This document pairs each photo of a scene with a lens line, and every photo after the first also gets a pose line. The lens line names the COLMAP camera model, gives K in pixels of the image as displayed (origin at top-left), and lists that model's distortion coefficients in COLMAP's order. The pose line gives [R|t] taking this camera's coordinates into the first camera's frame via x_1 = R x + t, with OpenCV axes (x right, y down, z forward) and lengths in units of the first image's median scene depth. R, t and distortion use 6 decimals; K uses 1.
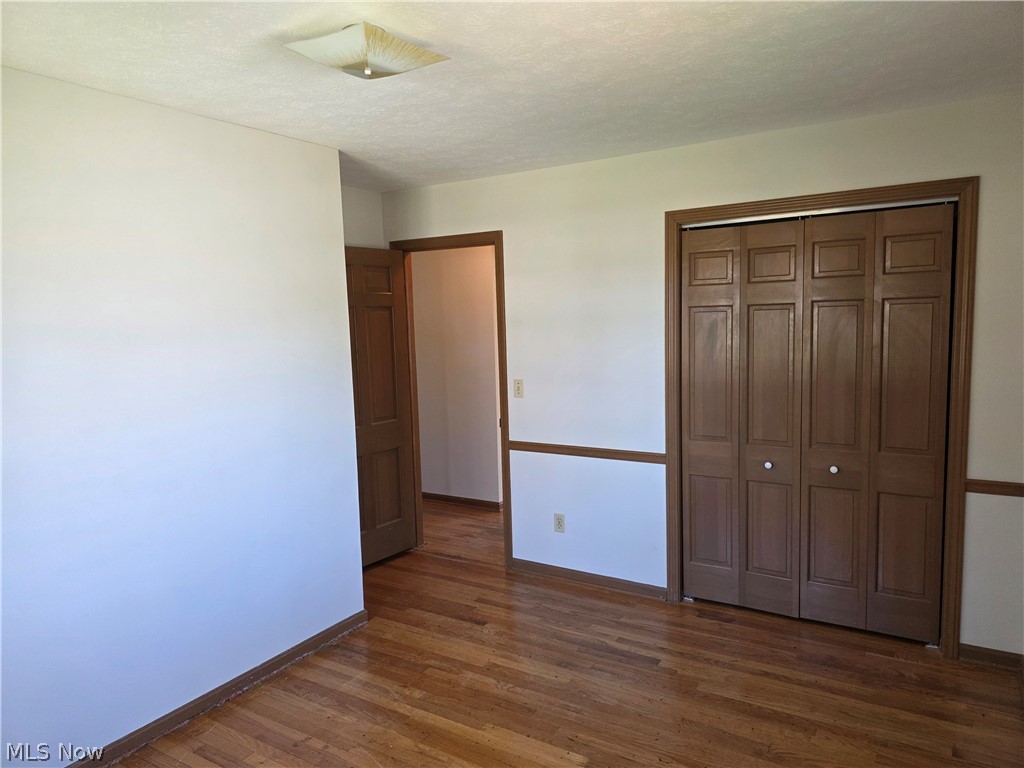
lens RADIAL K [[690.7, 0, 512.0], [0, 690.7, 384.0], [0, 0, 1]] dist [0.073398, -0.071267]
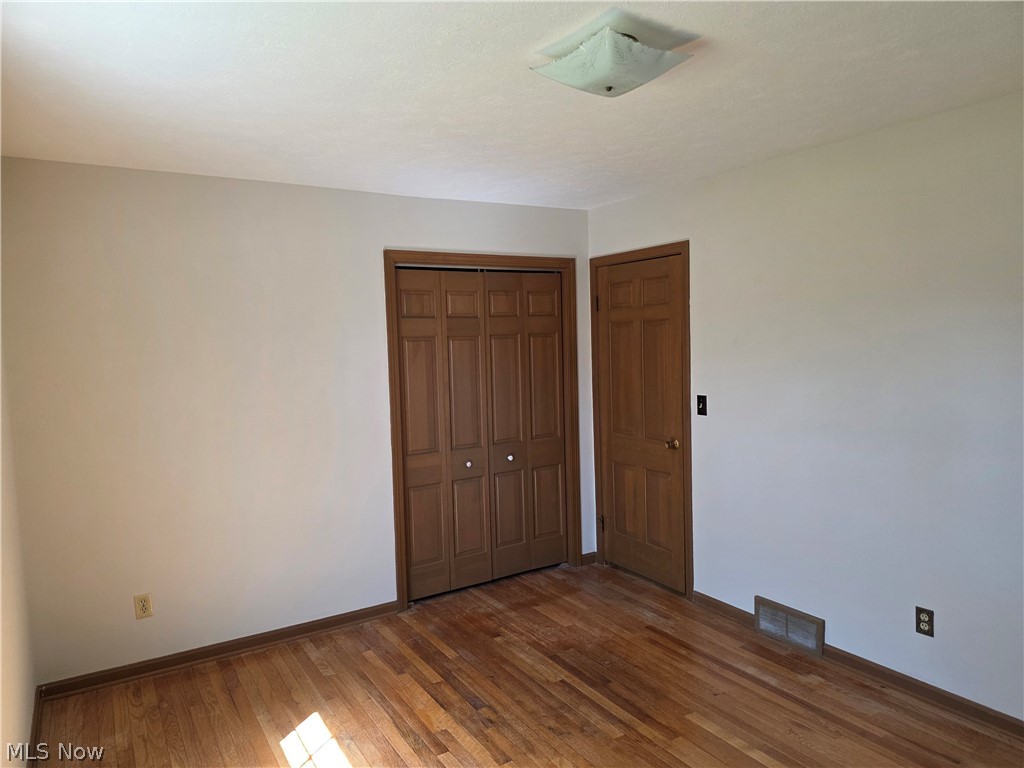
lens RADIAL K [[690.7, 0, 512.0], [0, 690.7, 384.0], [0, 0, 1]] dist [0.073398, -0.071267]
pose [[0.452618, -0.043050, 0.890665, -0.685538], [0.097456, 0.995239, -0.001421, -0.017192], [-0.886363, 0.087444, 0.454658, 0.357478]]
